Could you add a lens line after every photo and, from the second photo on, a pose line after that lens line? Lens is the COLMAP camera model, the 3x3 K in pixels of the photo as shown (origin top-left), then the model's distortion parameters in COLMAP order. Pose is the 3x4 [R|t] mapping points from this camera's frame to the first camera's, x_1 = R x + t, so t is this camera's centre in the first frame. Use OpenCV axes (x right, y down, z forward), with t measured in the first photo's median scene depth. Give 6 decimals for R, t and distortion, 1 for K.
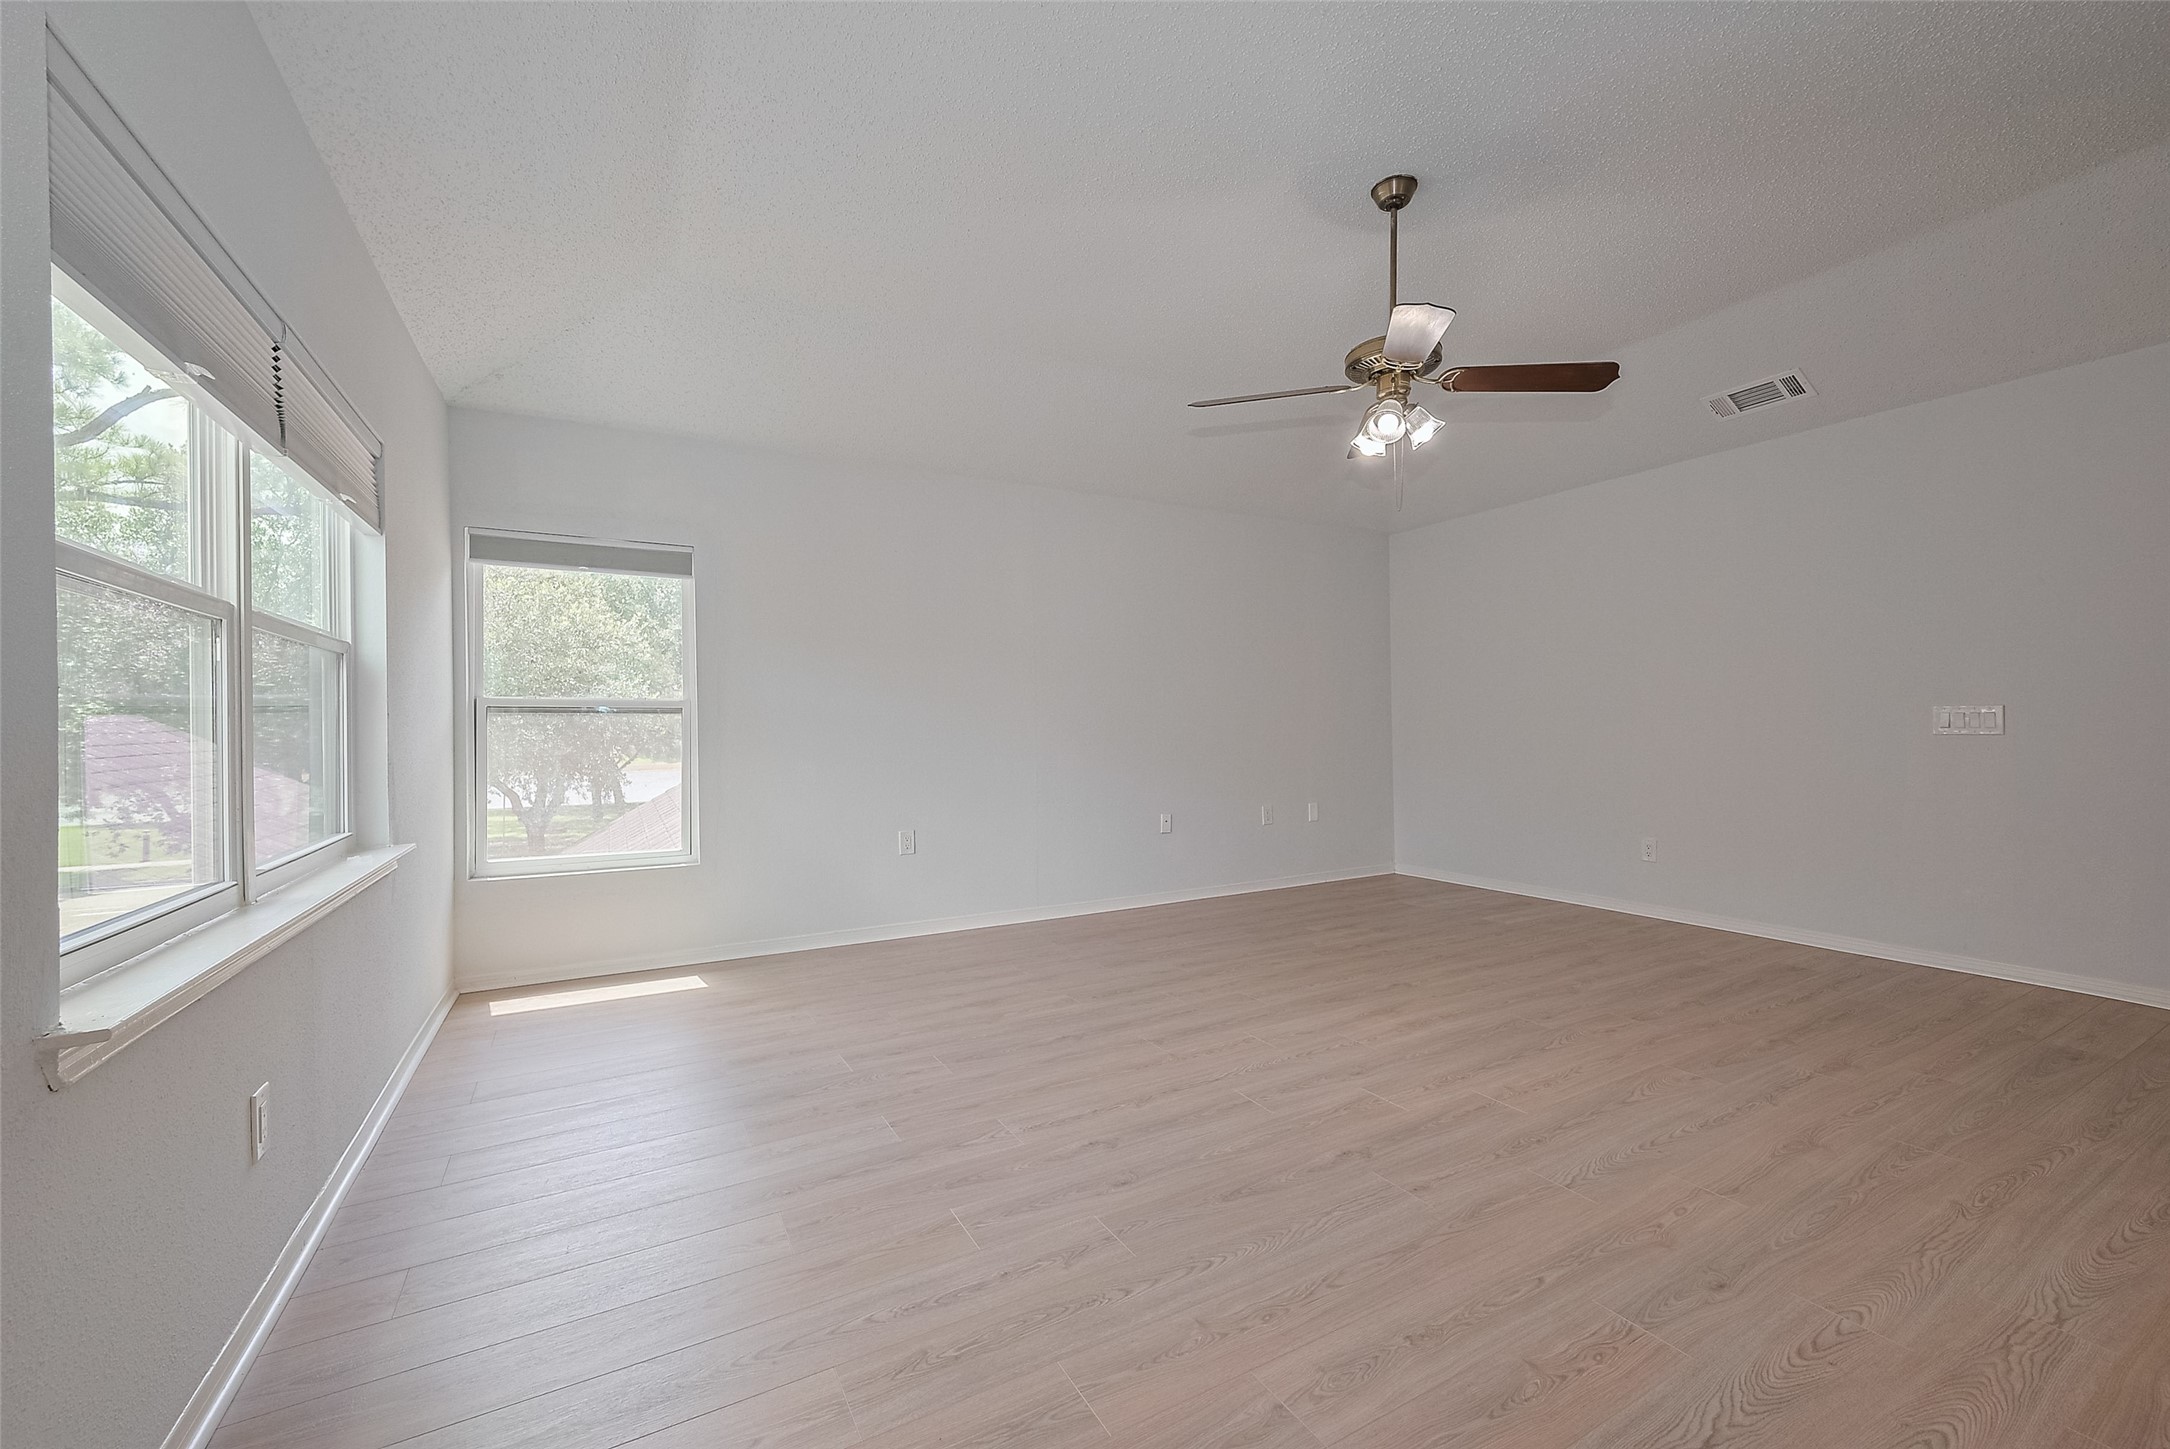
lens RADIAL K [[890.3, 0, 1079.9], [0, 890.3, 733.7], [0, 0, 1]] dist [-0.000460, 0.001158]
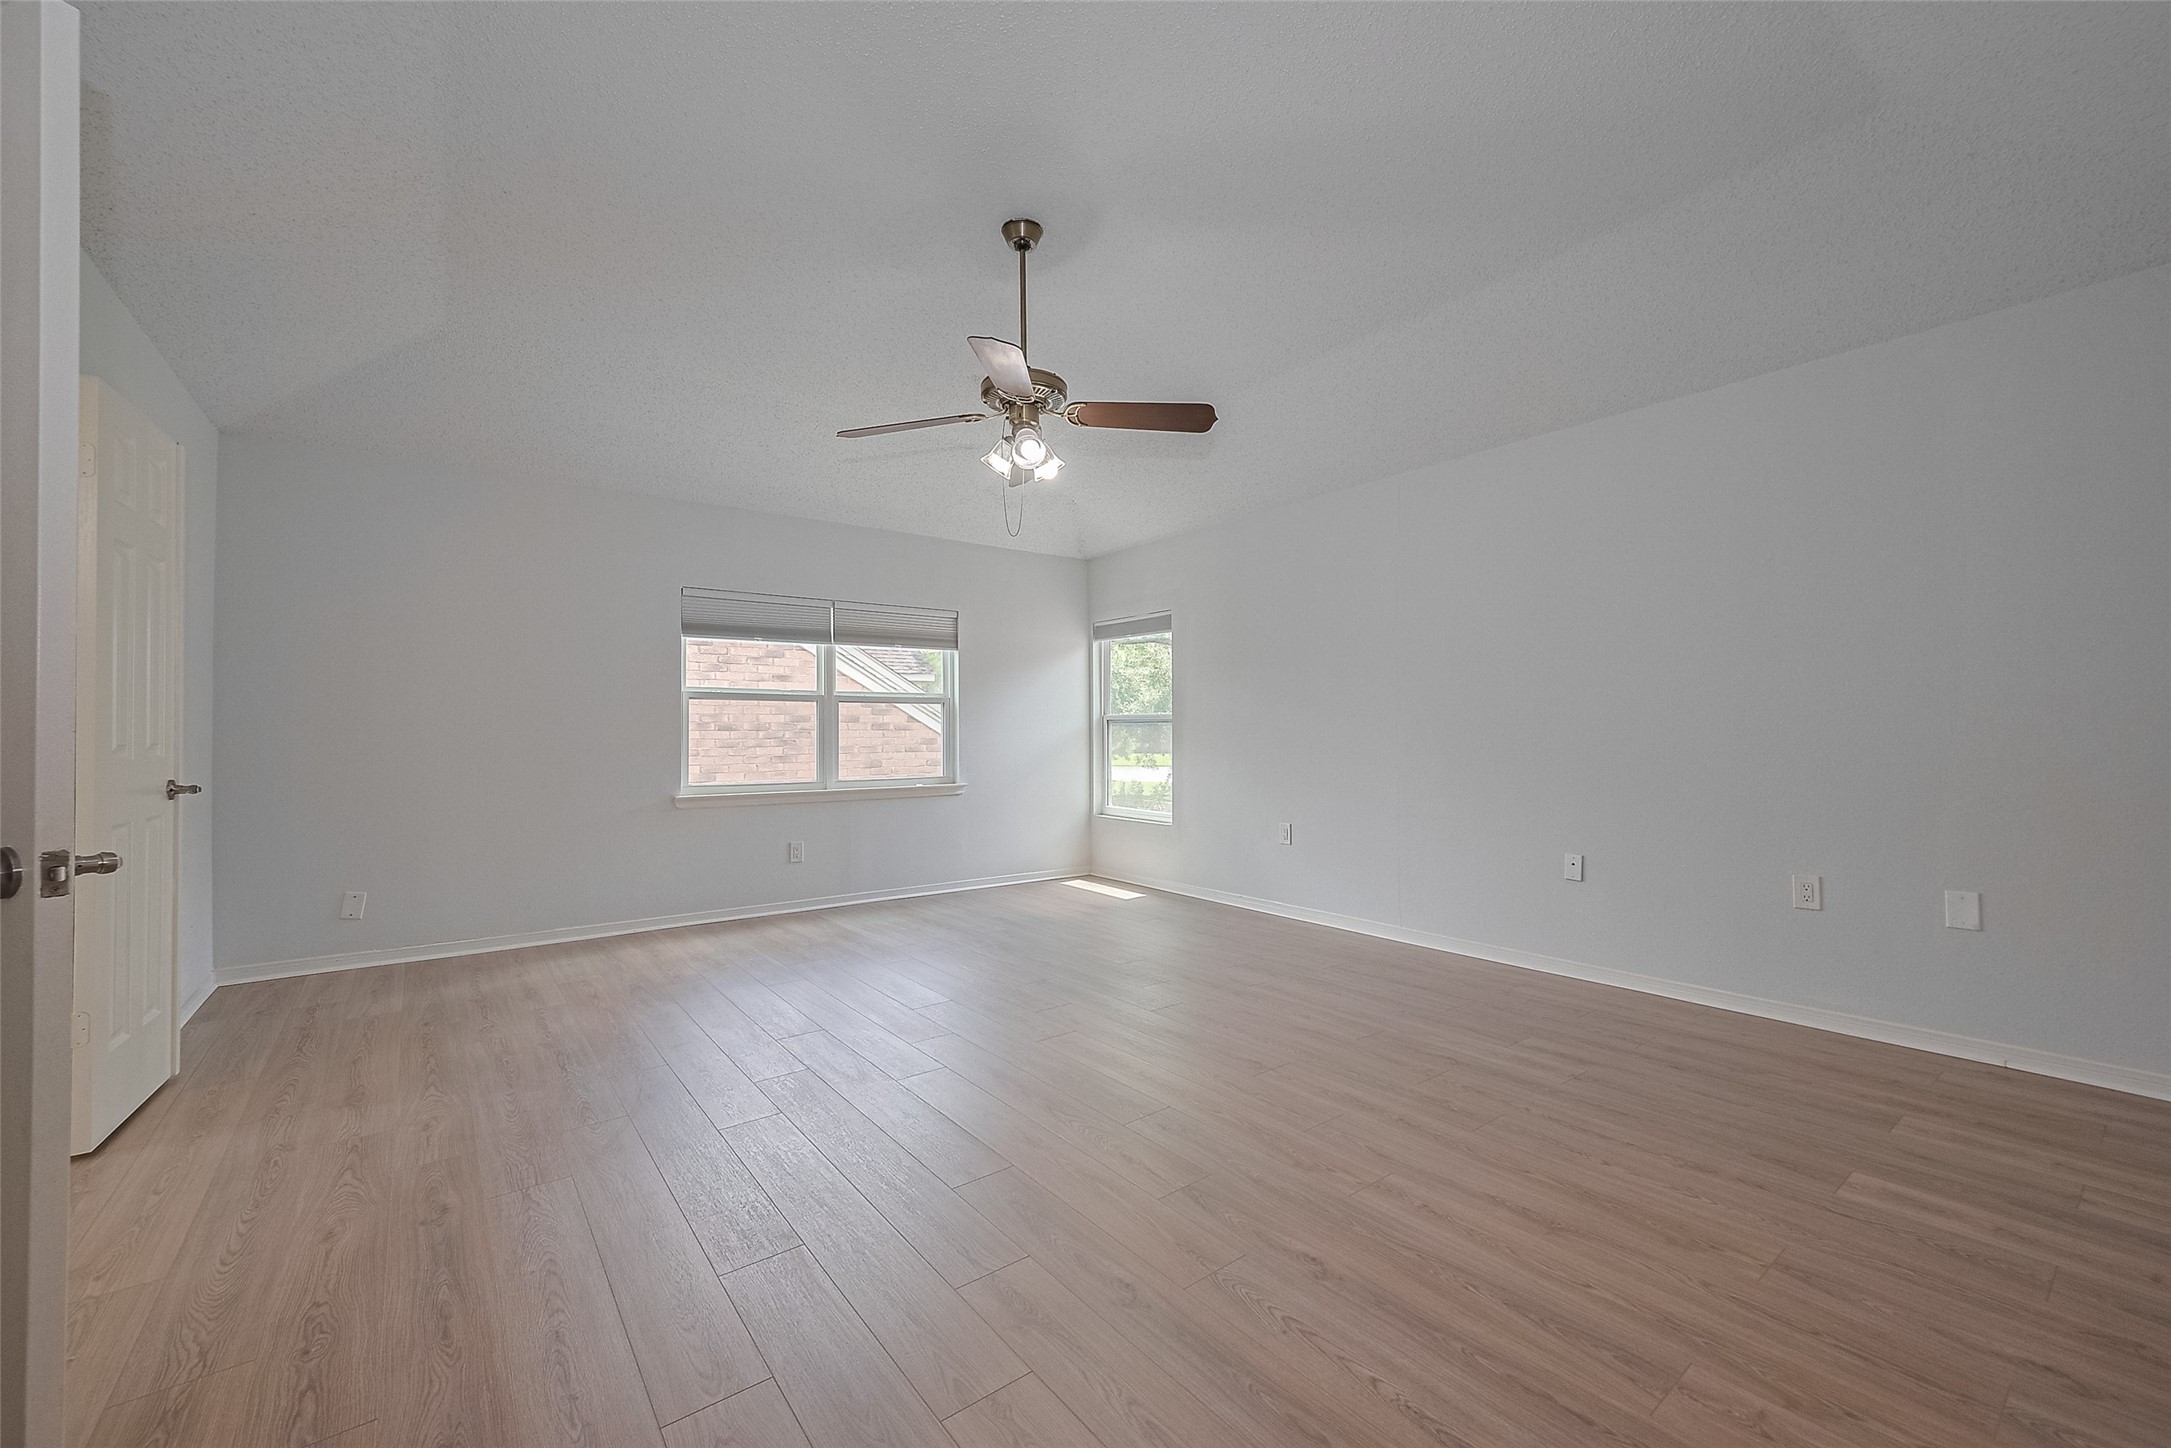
lens RADIAL K [[890.7, 0, 1091.6], [0, 890.7, 688.9], [0, 0, 1]] dist [-0.000460, 0.001158]
pose [[0.140395, -0.039822, -0.989294, 1.235329], [-0.007304, 0.999122, -0.041254, -0.019933], [0.990069, 0.013018, 0.139981, 0.805467]]
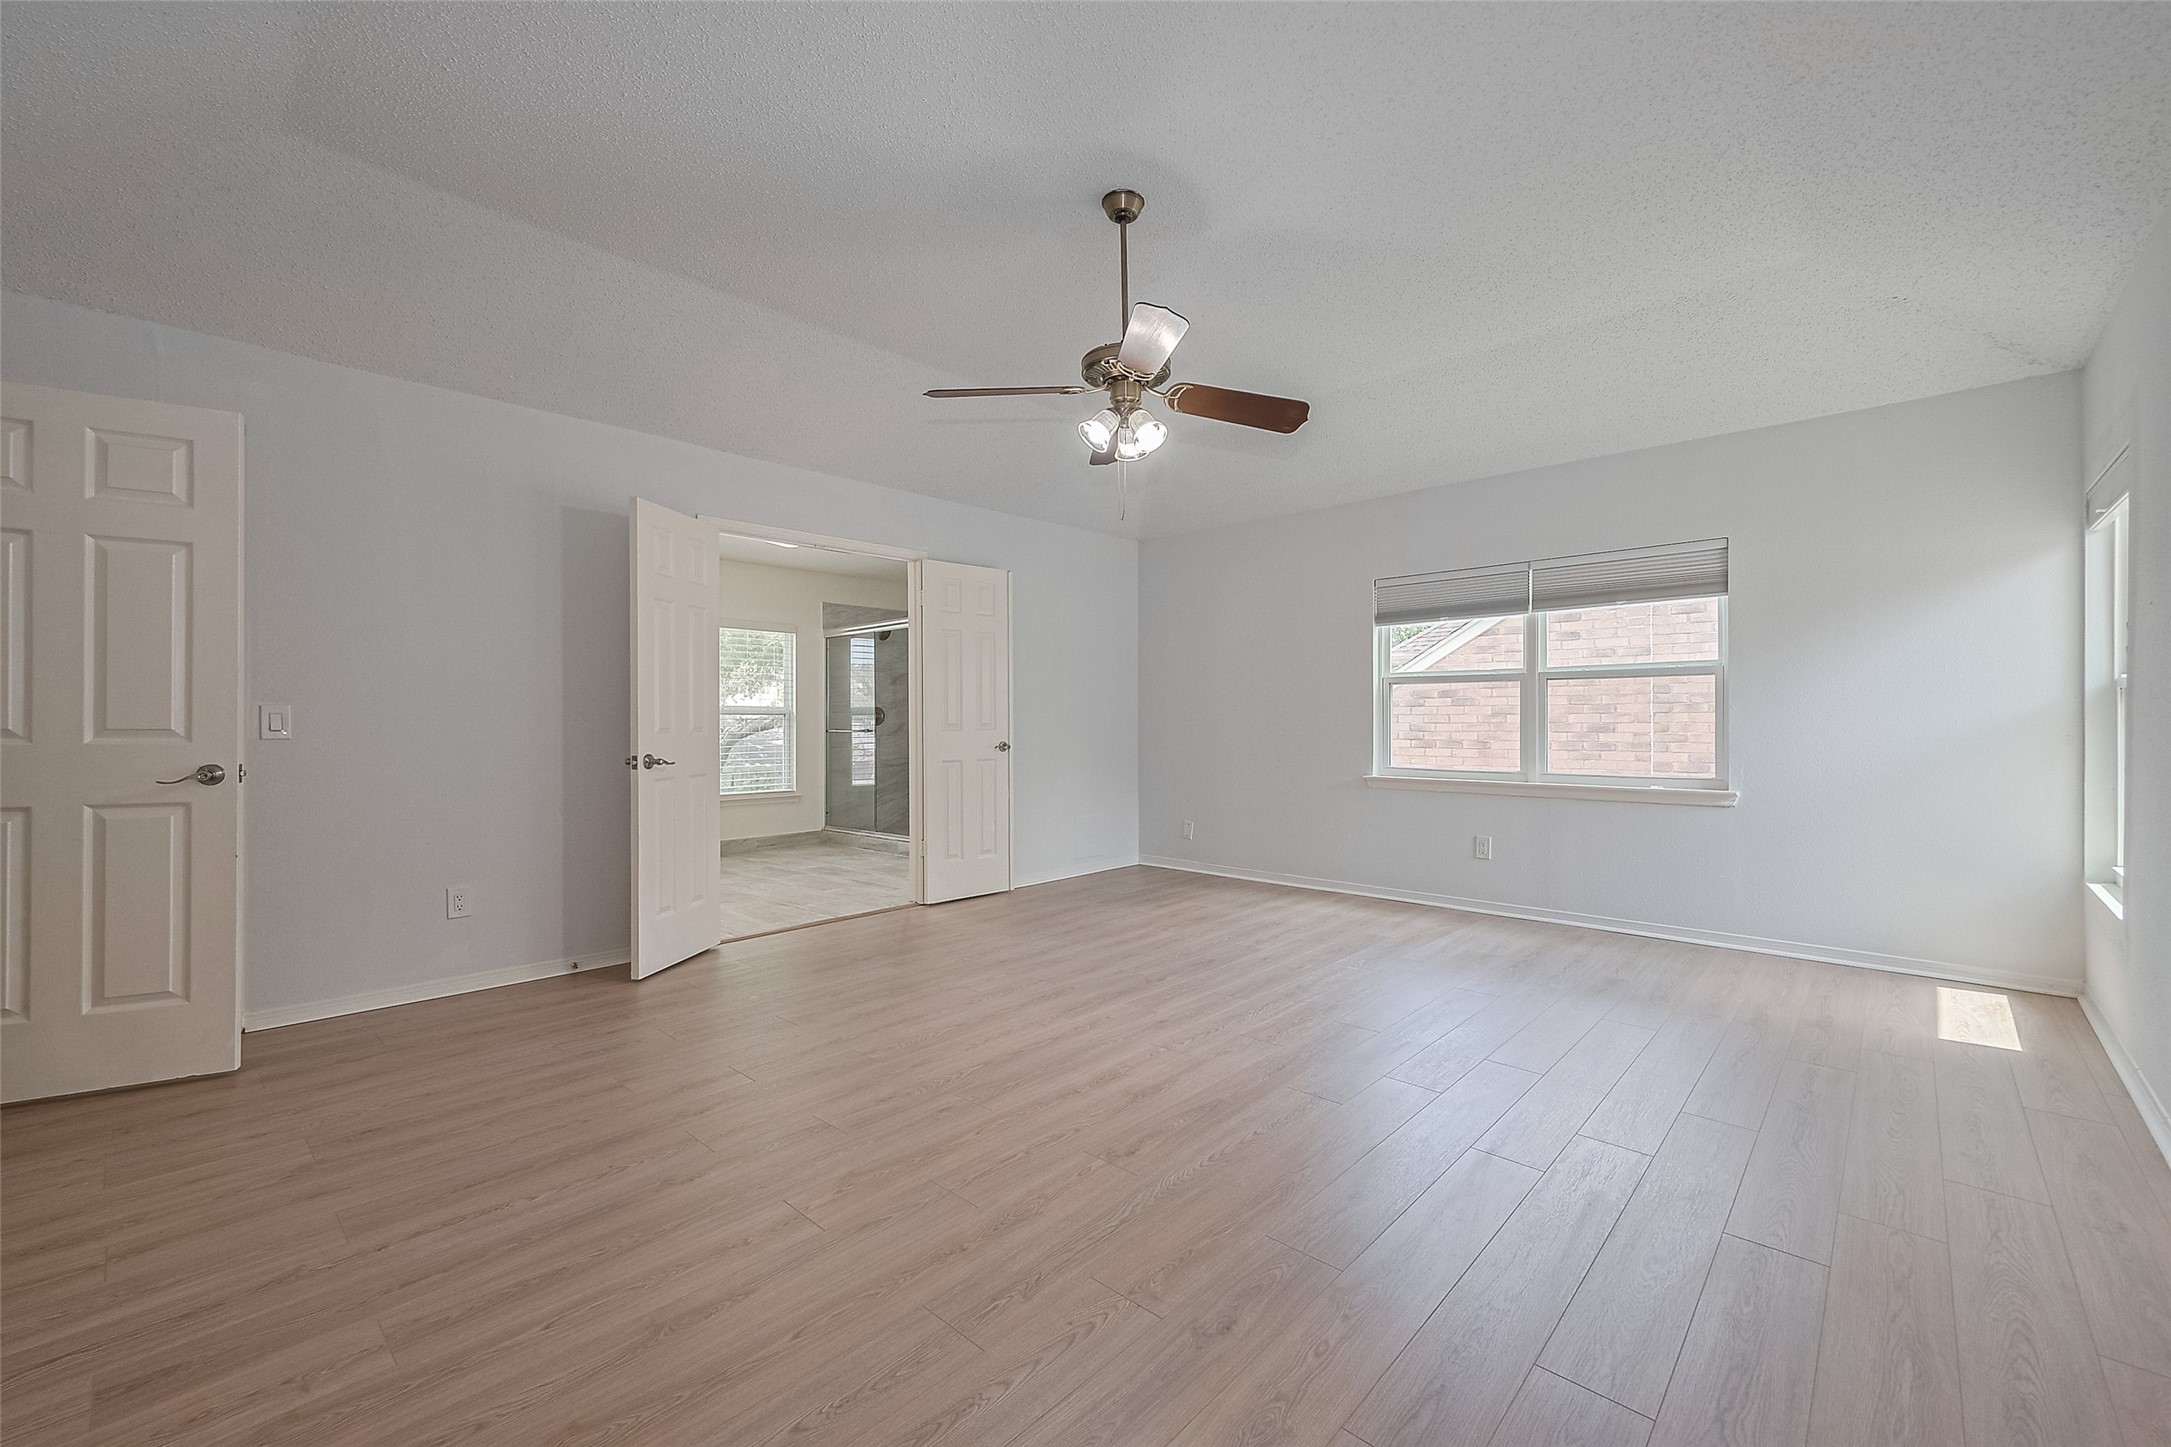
lens RADIAL K [[890.7, 0, 1087.7], [0, 890.7, 708.5], [0, 0, 1]] dist [-0.000460, 0.001158]
pose [[-0.958014, 0.009144, -0.286576, 0.603232], [0.009057, 0.999958, 0.001630, -0.024908], [0.286578, -0.001034, -0.958056, 1.712003]]
